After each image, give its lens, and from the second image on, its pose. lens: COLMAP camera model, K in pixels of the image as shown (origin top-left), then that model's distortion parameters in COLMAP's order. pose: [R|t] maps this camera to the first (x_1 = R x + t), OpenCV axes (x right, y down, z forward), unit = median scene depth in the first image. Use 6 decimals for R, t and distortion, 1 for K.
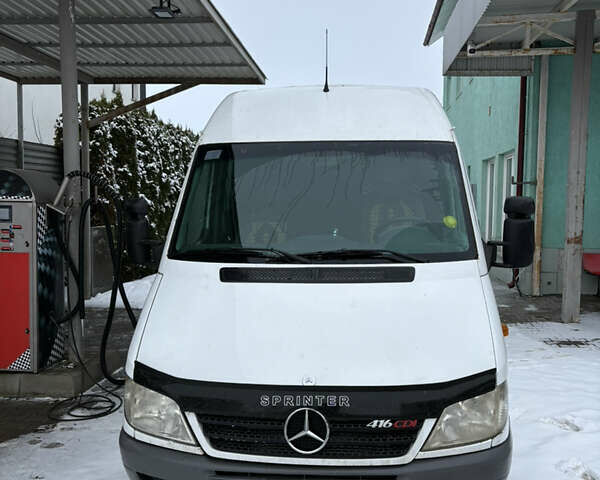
lens RADIAL K [[591.1, 0, 309.7], [0, 591.1, 240.7], [0, 0, 1]] dist [0.011283, -0.005501]
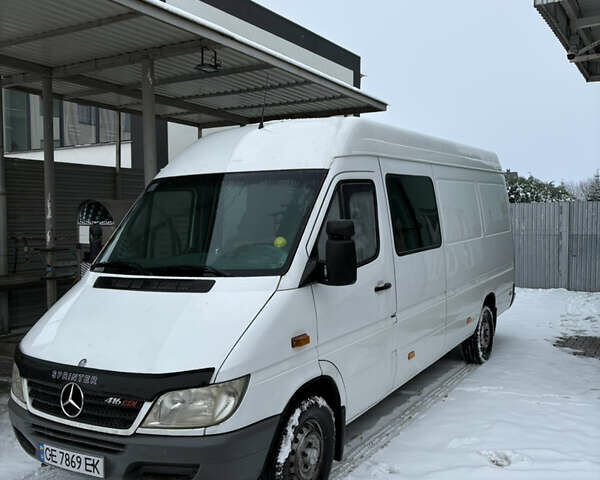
lens RADIAL K [[591.1, 0, 309.7], [0, 591.1, 240.7], [0, 0, 1]] dist [0.011283, -0.005501]
pose [[0.905132, 0.003987, -0.425113, 0.983009], [-0.018934, 0.999342, -0.030941, -0.001575], [0.424710, 0.036054, 0.904611, 0.019245]]
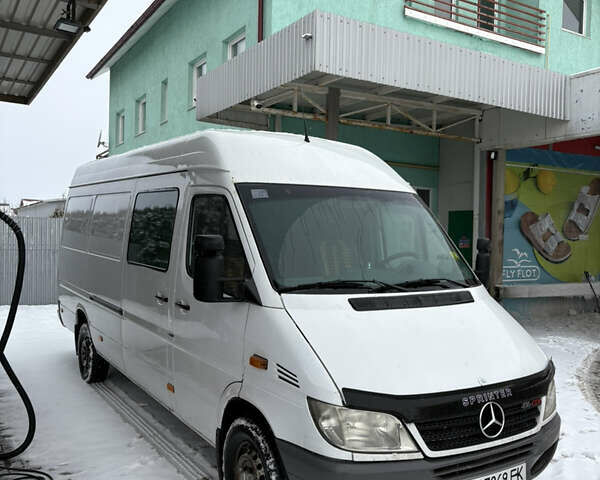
lens RADIAL K [[591.1, 0, 309.7], [0, 591.1, 240.7], [0, 0, 1]] dist [0.011283, -0.005501]
pose [[0.799807, 0.013075, 0.600115, -1.044204], [0.024235, 0.998244, -0.054050, -0.005537], [-0.599768, 0.057773, 0.798086, 0.182291]]
